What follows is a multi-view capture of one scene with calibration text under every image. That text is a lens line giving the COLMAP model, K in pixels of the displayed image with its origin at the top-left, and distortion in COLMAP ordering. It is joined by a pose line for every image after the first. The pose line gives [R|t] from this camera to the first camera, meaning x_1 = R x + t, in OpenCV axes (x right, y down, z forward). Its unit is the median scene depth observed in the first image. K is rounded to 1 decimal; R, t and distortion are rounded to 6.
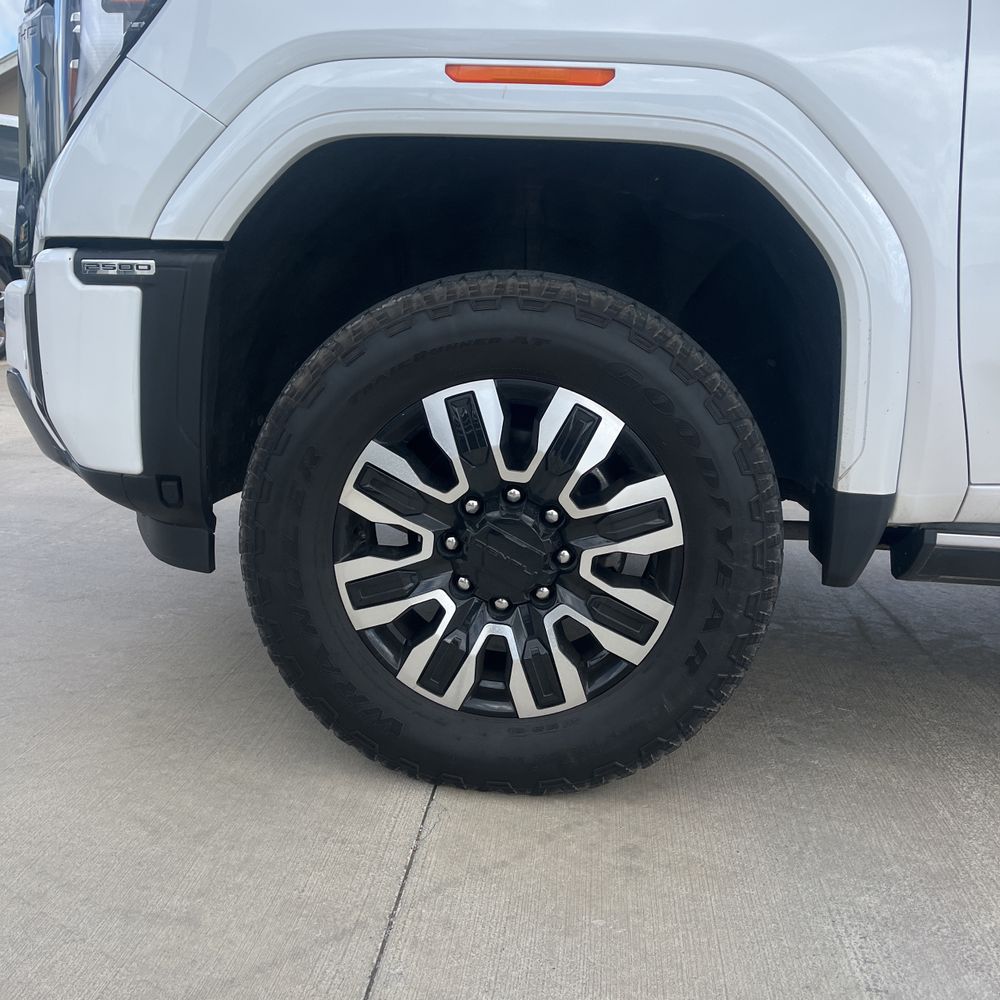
lens RADIAL K [[1006.9, 0, 507.3], [0, 1006.9, 498.9], [0, 0, 1]] dist [0.027182, 0.000000]
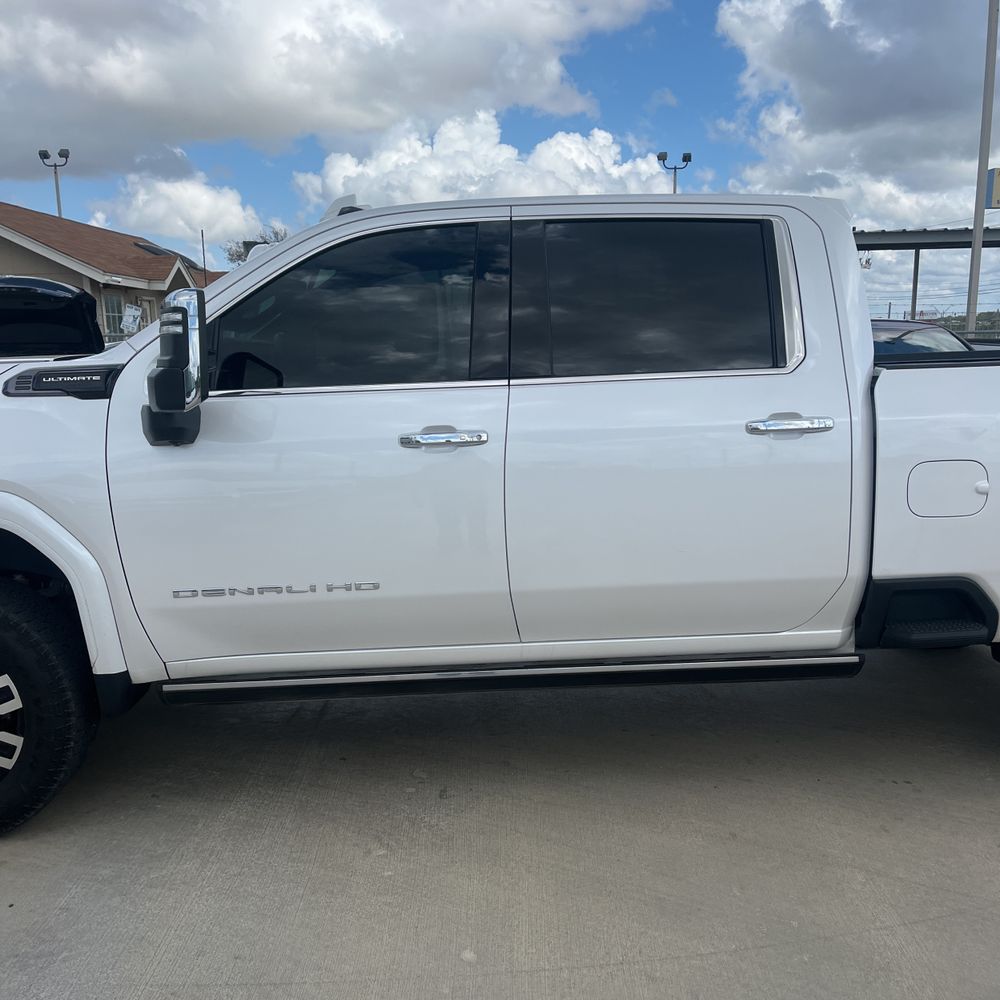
lens RADIAL K [[1006.9, 0, 504.8], [0, 1006.9, 514.1], [0, 0, 1]] dist [0.027182, 0.000000]
pose [[0.992025, -0.087492, 0.090726, 0.987418], [0.090895, 0.995277, -0.034071, -0.182501], [-0.087317, 0.042045, 0.995293, -1.119282]]
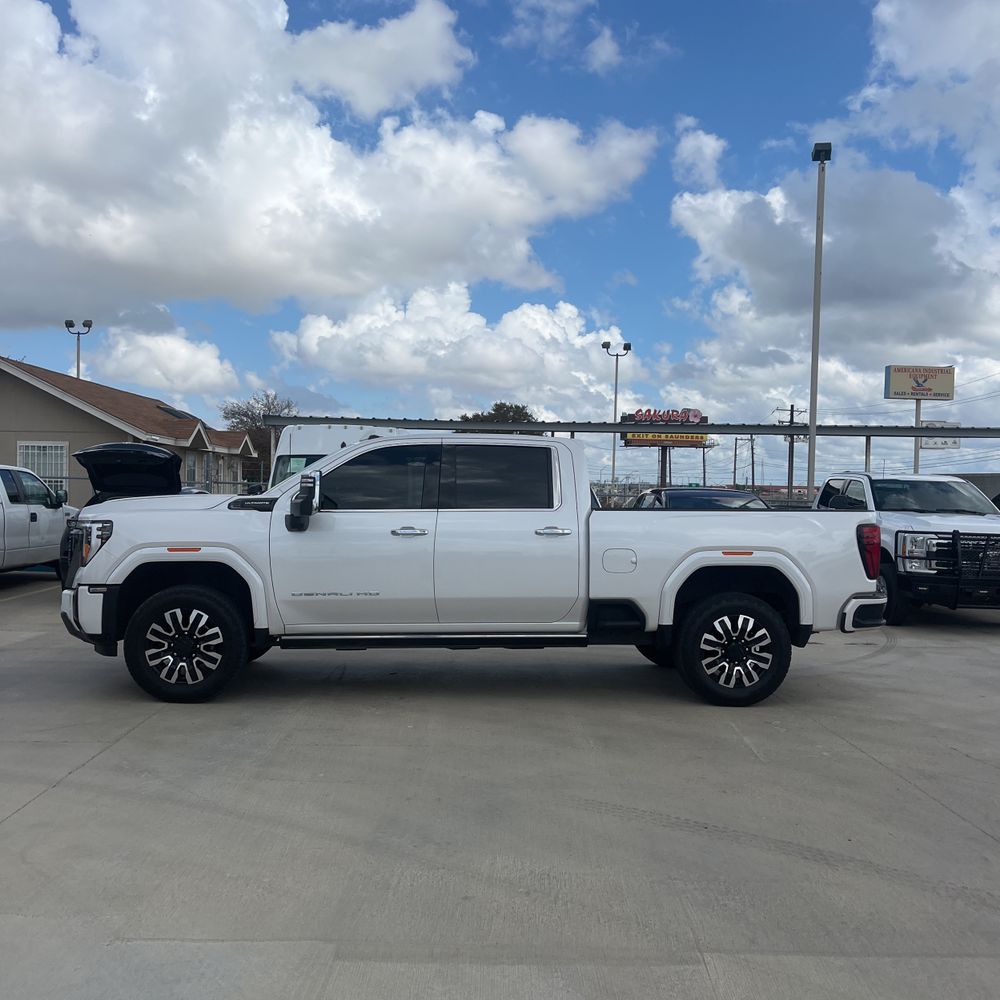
lens RADIAL K [[1006.9, 0, 495.9], [0, 1006.9, 500.6], [0, 0, 1]] dist [0.027182, 0.000000]
pose [[0.990580, -0.038888, 0.131298, 0.846976], [0.064397, 0.978479, -0.196041, 0.407673], [-0.120849, 0.202650, 0.971766, -3.863090]]
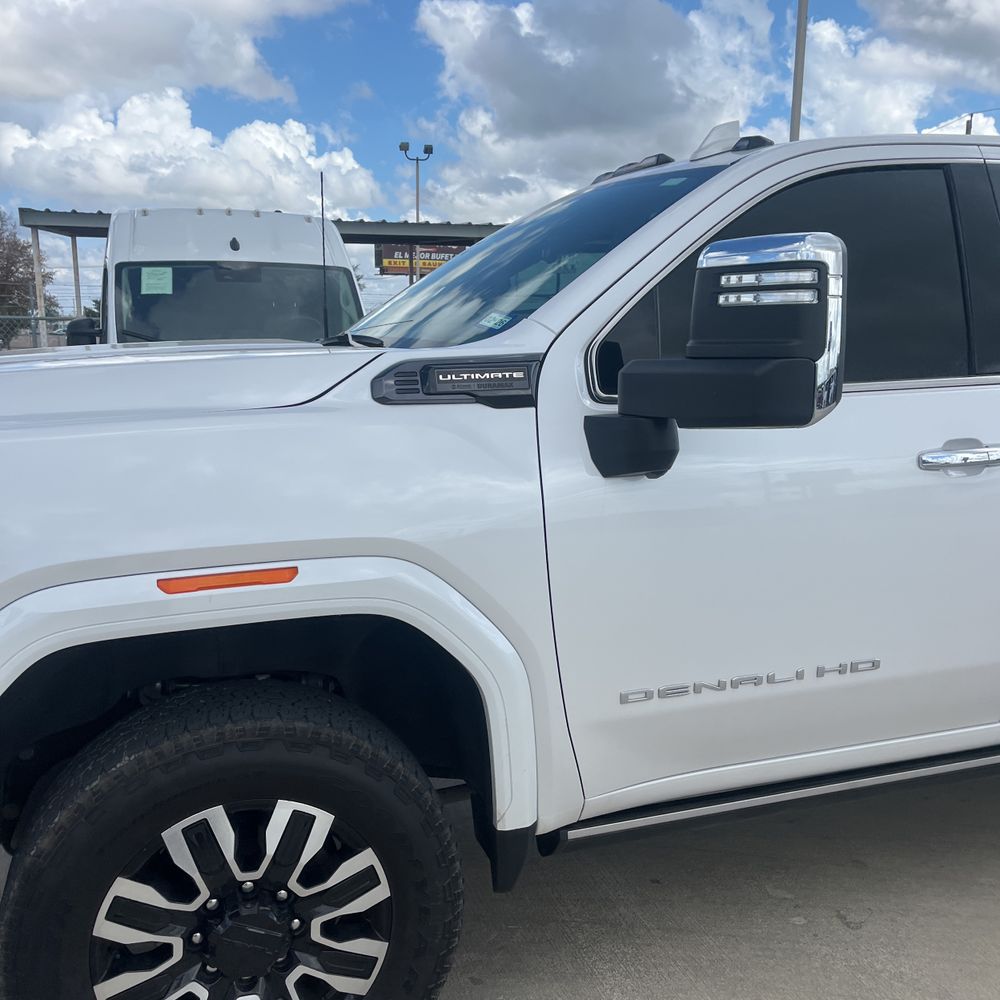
lens RADIAL K [[1006.9, 0, 491.3], [0, 1006.9, 515.7], [0, 0, 1]] dist [0.027182, 0.000000]
pose [[0.927977, -0.122370, 0.351972, -0.097365], [0.129577, 0.991565, 0.003106, -0.419708], [-0.349383, 0.042725, 0.936005, -0.256941]]
